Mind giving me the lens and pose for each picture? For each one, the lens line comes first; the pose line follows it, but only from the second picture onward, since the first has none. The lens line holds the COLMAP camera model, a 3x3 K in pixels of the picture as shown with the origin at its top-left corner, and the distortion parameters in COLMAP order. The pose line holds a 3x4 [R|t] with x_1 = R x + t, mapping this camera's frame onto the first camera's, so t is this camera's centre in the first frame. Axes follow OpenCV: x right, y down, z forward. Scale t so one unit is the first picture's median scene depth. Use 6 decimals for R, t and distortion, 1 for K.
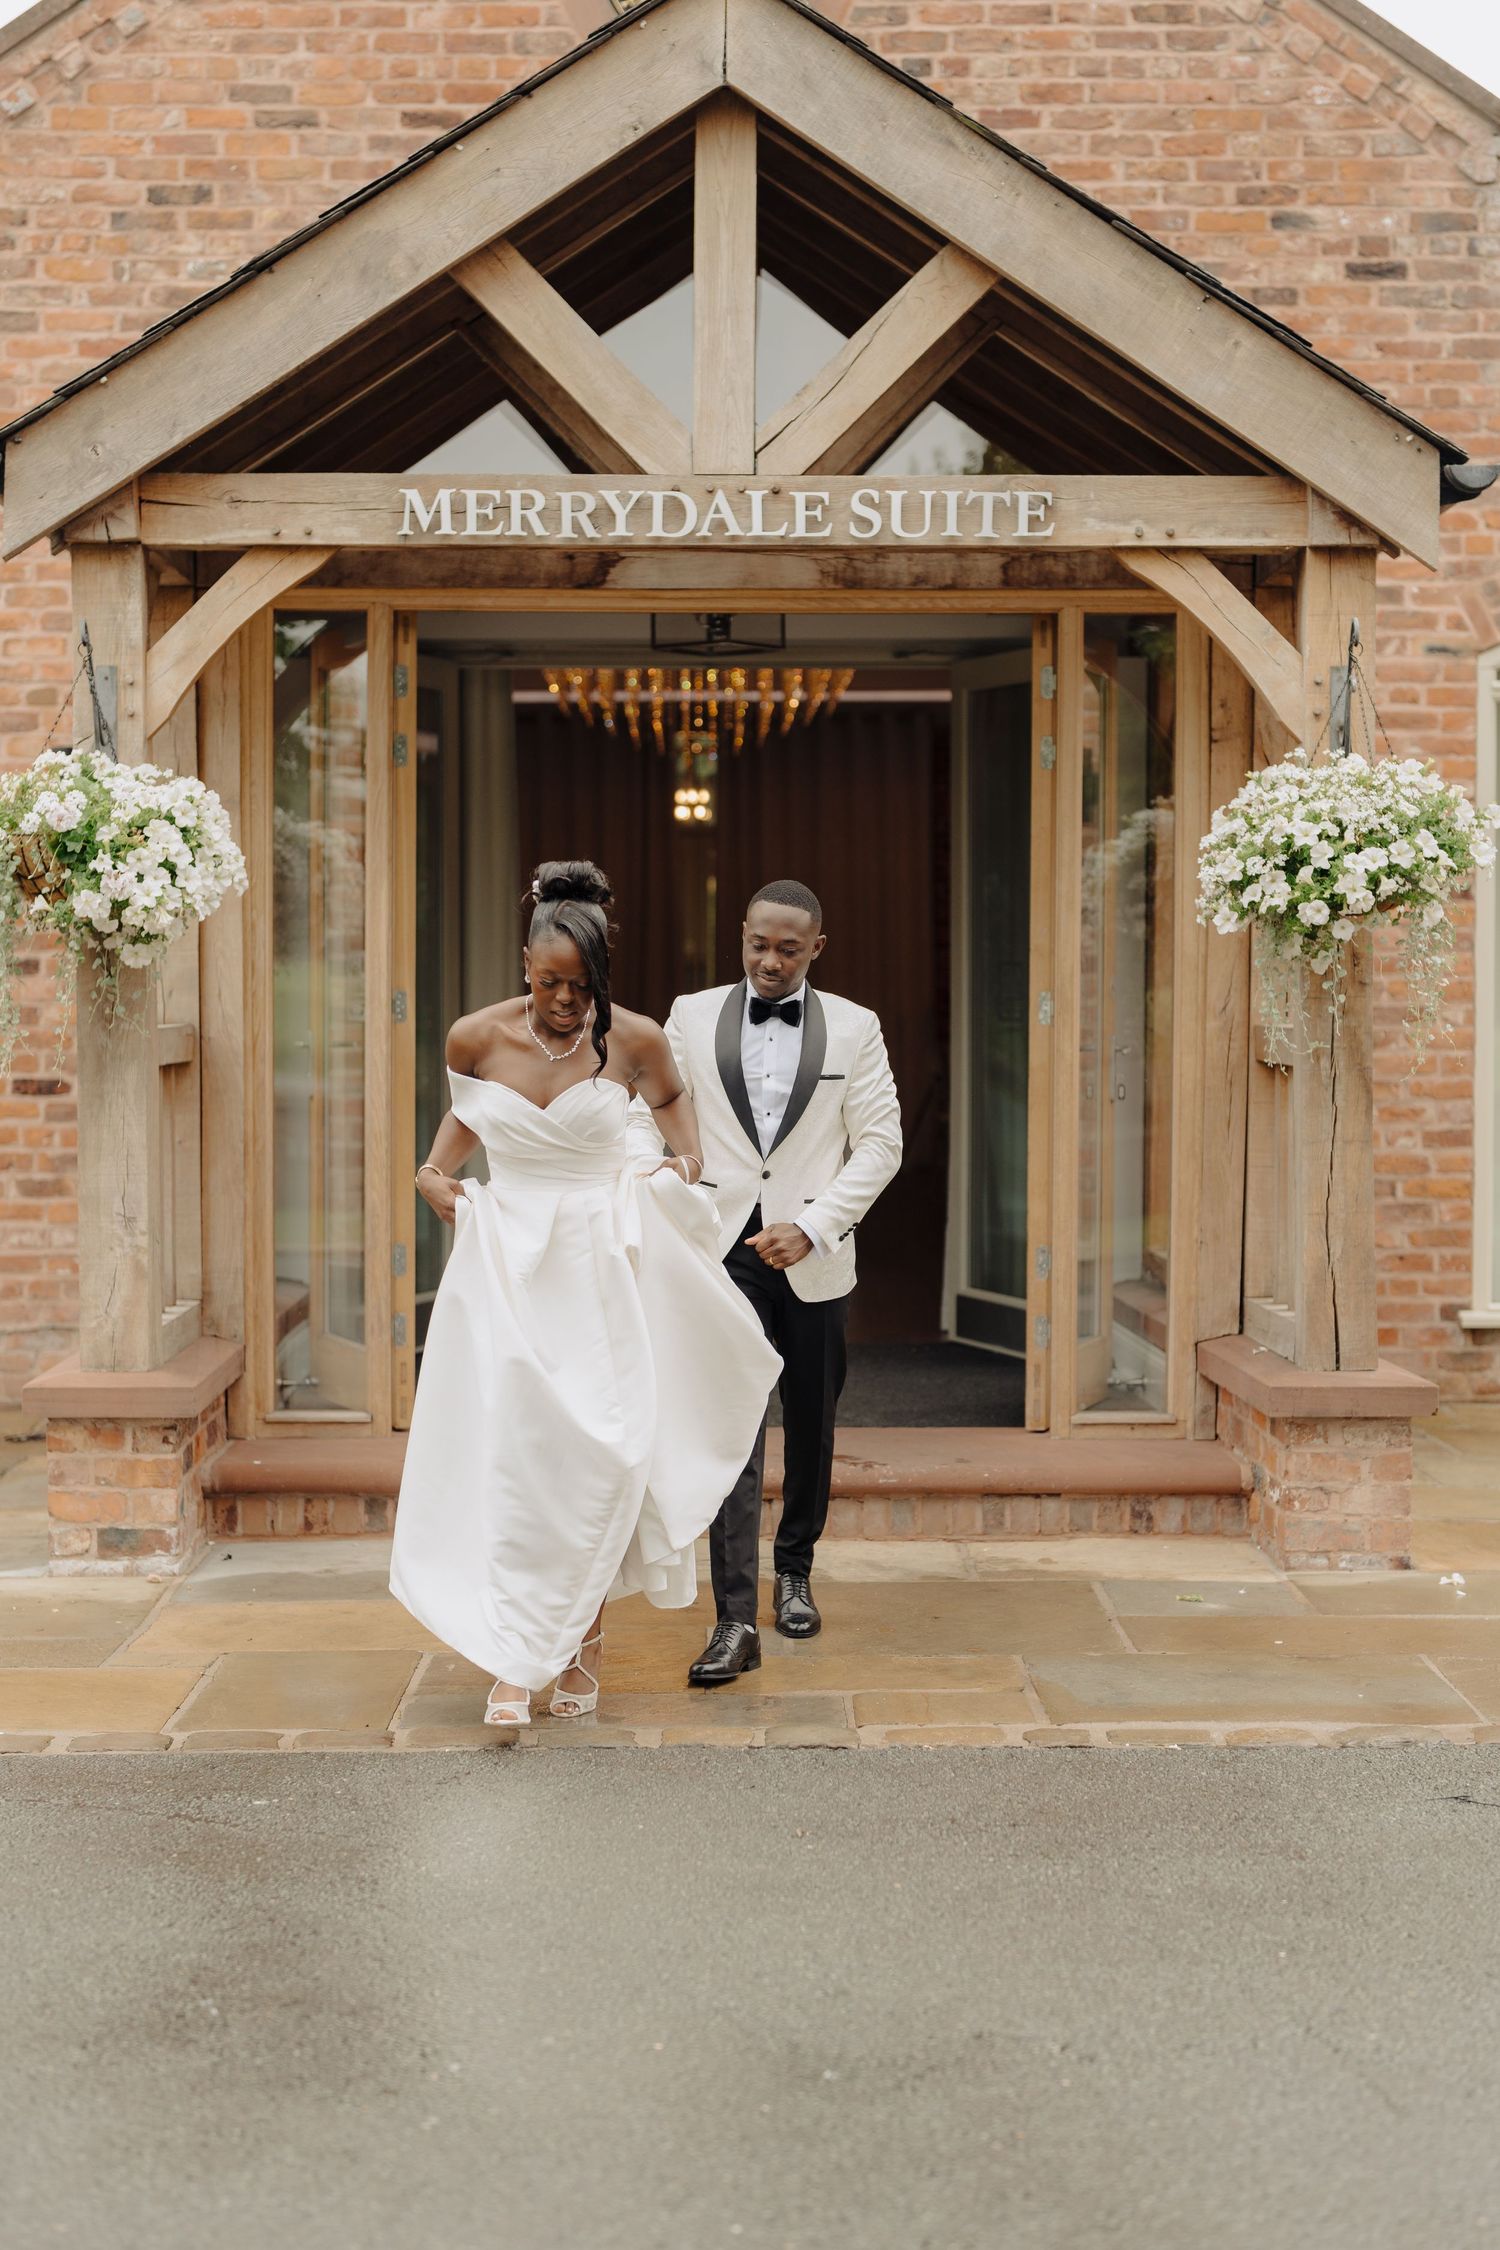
lens RADIAL K [[3335.0, 0, 750.0], [0, 3335.0, 1125.0], [0, 0, 1]] dist [-0.017794, -0.103200]
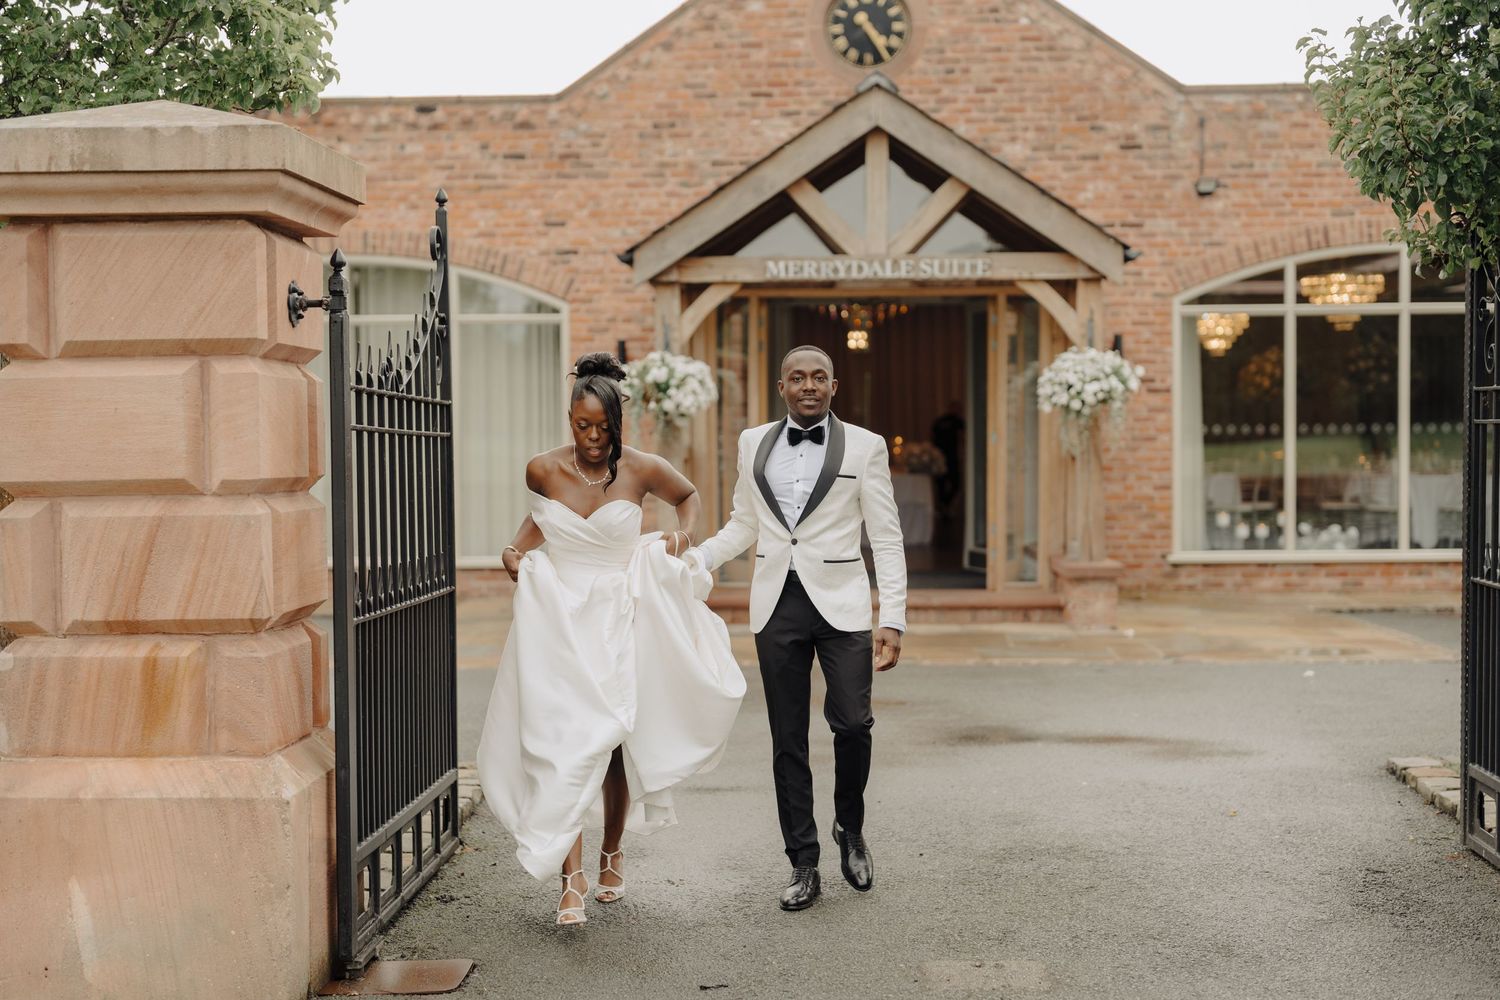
lens RADIAL K [[2223.3, 0, 750.0], [0, 2223.3, 500.0], [0, 0, 1]] dist [-0.017794, -0.103200]
pose [[0.998169, -0.005104, -0.060263, -0.002408], [0.004652, 0.999960, -0.007629, 0.029957], [0.060299, 0.007335, 0.998153, -0.845614]]
